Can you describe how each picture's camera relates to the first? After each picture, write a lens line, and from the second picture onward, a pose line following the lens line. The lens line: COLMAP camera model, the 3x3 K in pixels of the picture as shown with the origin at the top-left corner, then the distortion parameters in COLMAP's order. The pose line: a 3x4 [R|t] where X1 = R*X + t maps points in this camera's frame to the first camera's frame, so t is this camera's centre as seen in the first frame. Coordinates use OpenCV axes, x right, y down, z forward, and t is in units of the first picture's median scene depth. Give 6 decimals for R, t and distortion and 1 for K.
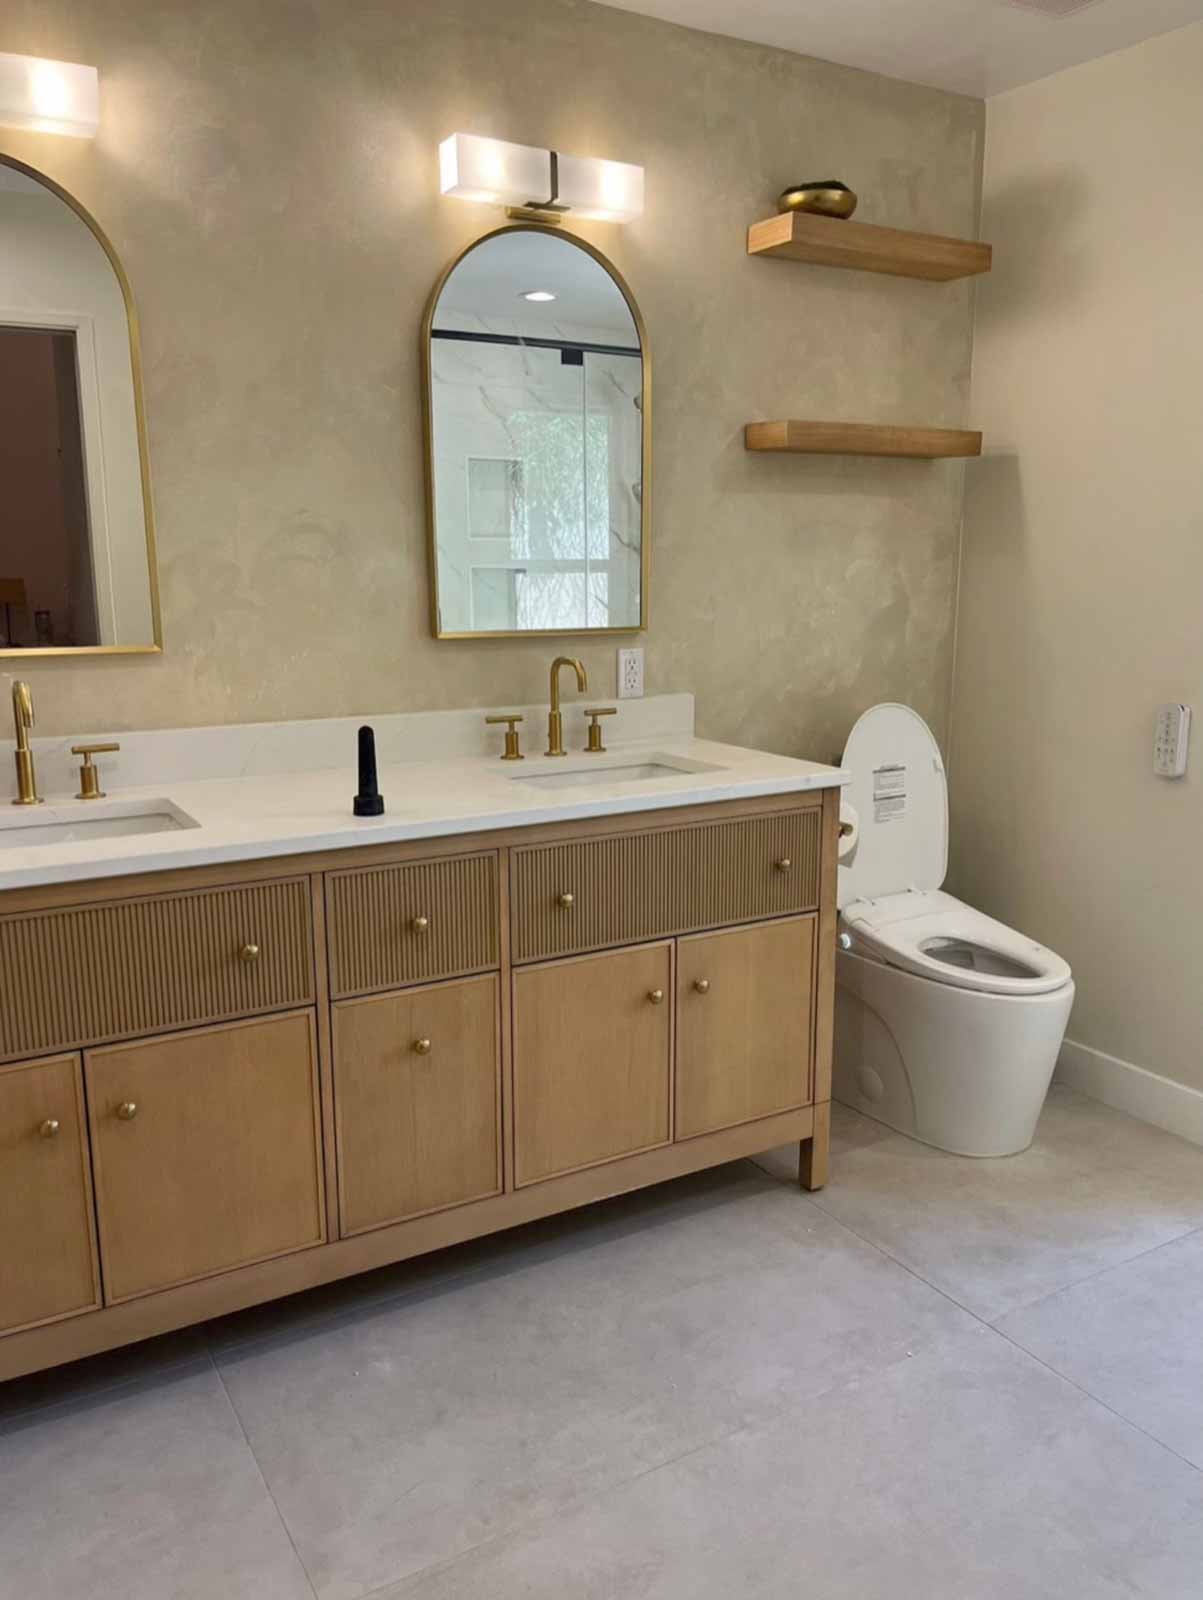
lens RADIAL K [[1216.8, 0, 600.8], [0, 1216.8, 806.1], [0, 0, 1]] dist [0.037140, -0.016909]
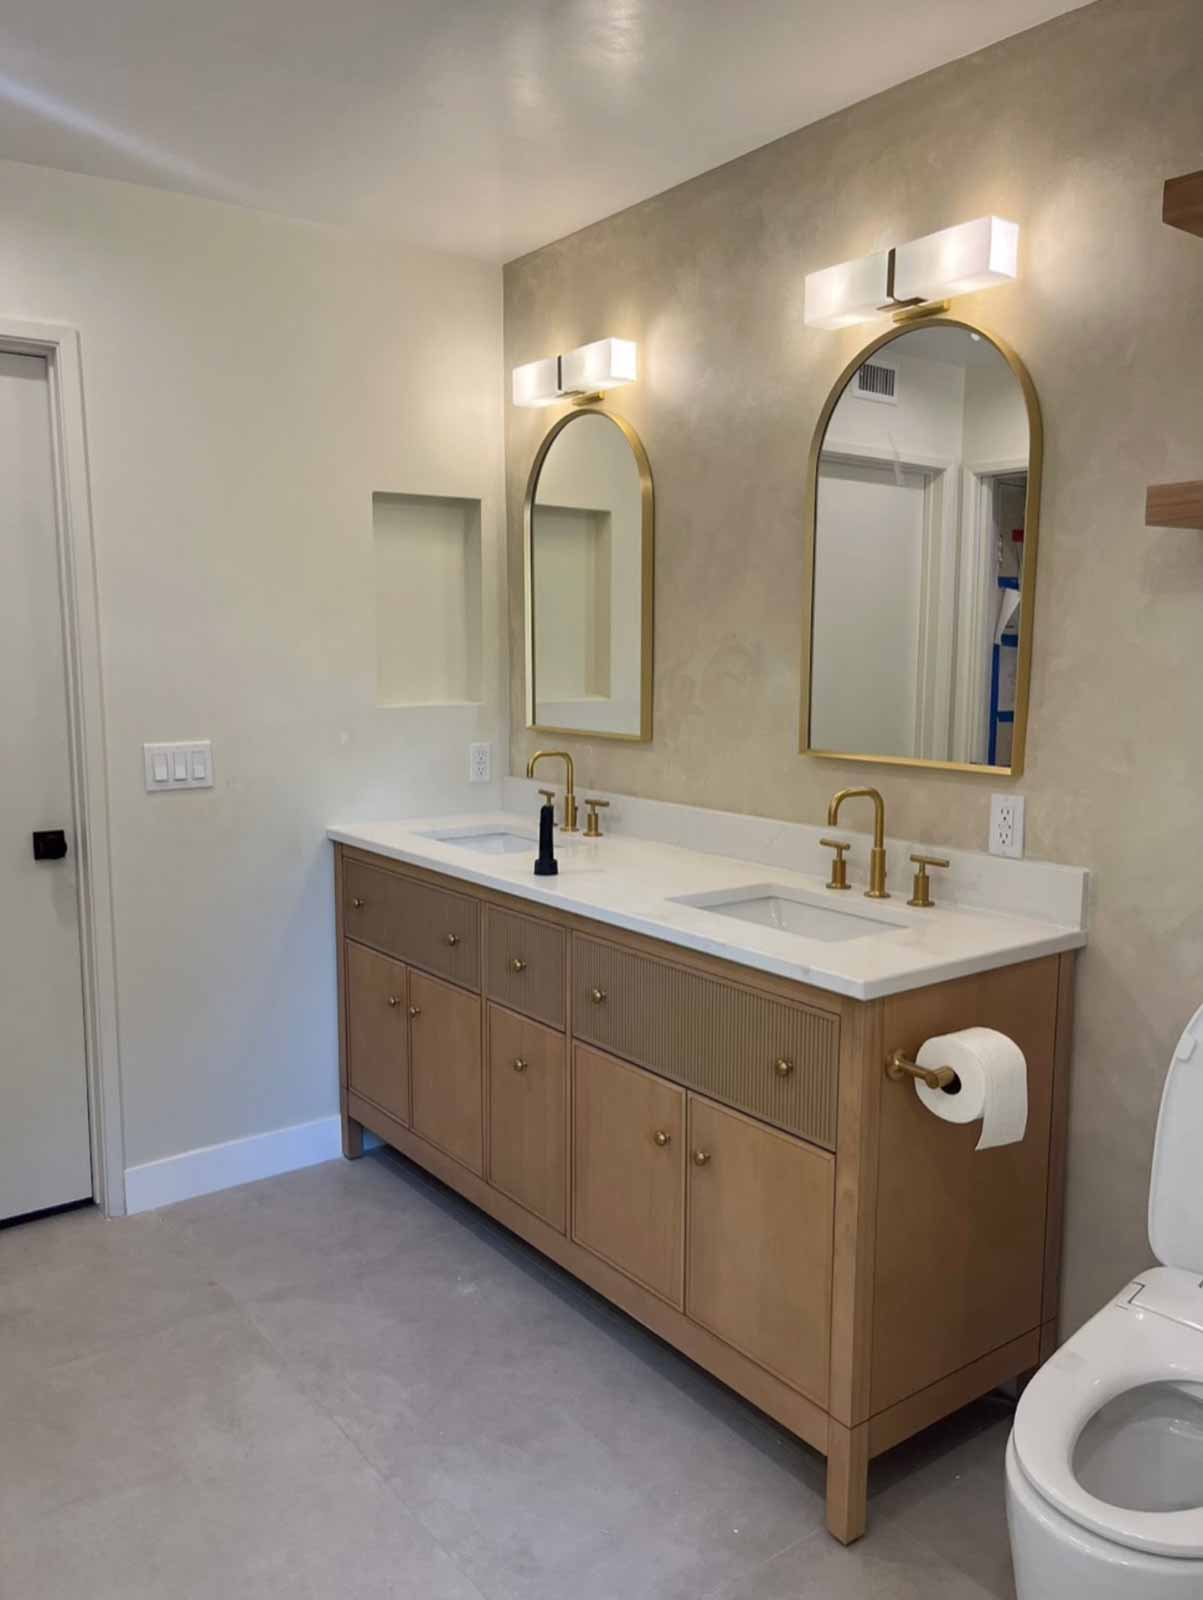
lens RADIAL K [[1216.8, 0, 600.5], [0, 1216.8, 798.2], [0, 0, 1]] dist [0.037140, -0.016909]
pose [[0.117519, 0.130545, -0.984453, 0.893156], [-0.194742, 0.975104, 0.106058, -0.184582], [0.973789, 0.179250, 0.140016, 0.728860]]
